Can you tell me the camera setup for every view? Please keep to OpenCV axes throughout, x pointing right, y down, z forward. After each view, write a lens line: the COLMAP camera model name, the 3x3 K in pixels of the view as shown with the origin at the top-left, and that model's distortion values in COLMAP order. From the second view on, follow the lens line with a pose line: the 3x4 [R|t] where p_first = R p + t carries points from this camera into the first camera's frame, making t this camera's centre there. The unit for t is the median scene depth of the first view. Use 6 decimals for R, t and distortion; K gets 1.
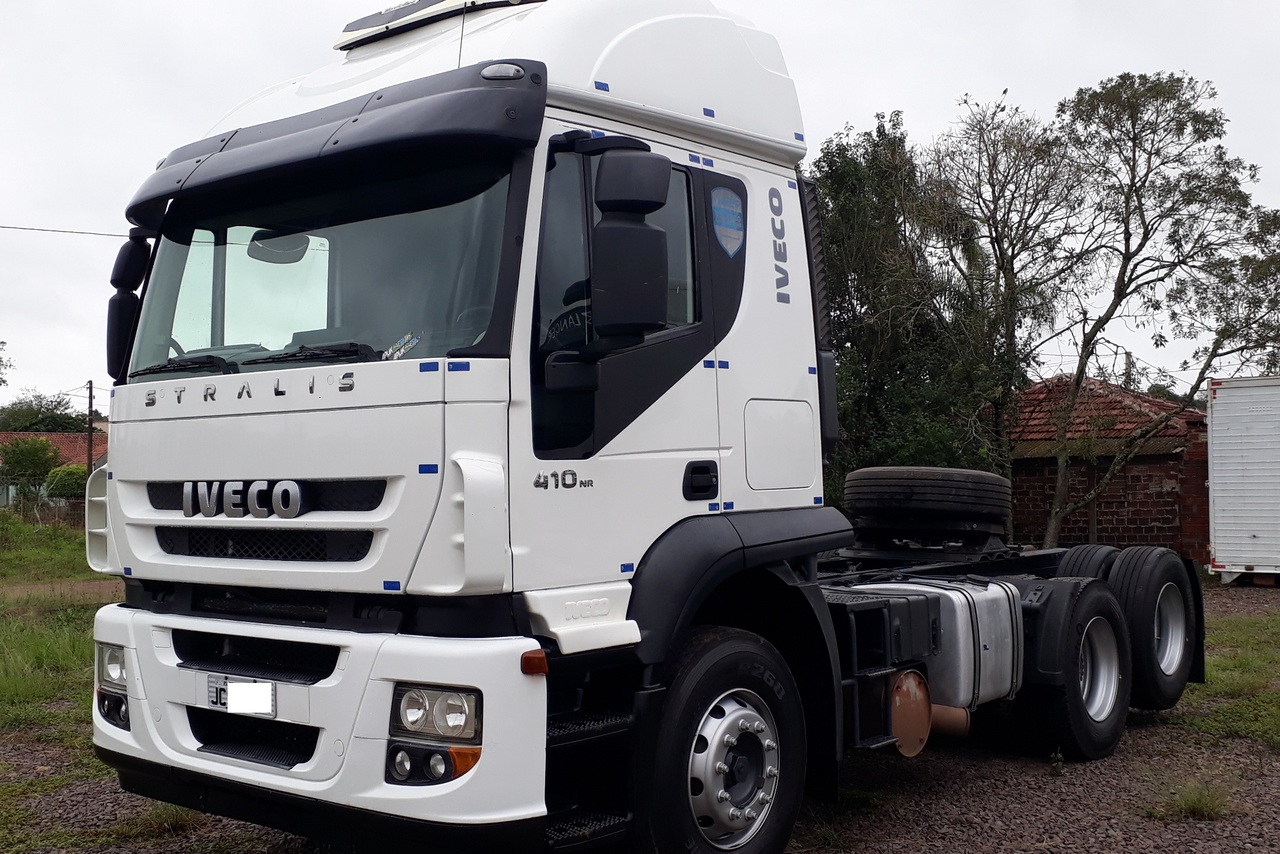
lens RADIAL K [[1353.8, 0, 601.1], [0, 1353.8, 427.8], [0, 0, 1]] dist [0.272824, -0.801479]
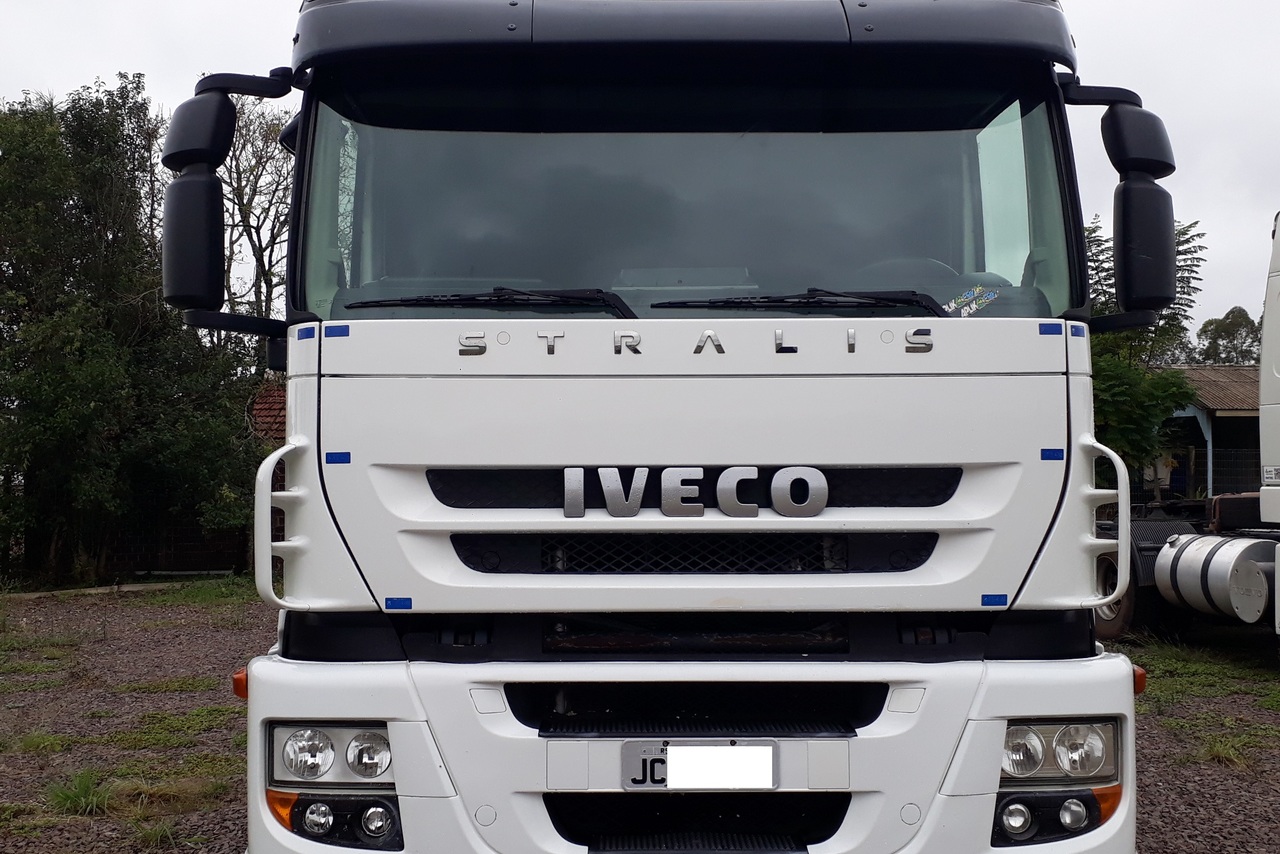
lens RADIAL K [[1353.8, 0, 601.1], [0, 1353.8, 427.8], [0, 0, 1]] dist [0.272824, -0.801479]
pose [[0.747244, 0.026134, 0.664036, -0.793693], [-0.027477, 0.999587, -0.008420, 0.025962], [-0.663981, -0.011954, 0.747654, 0.508525]]
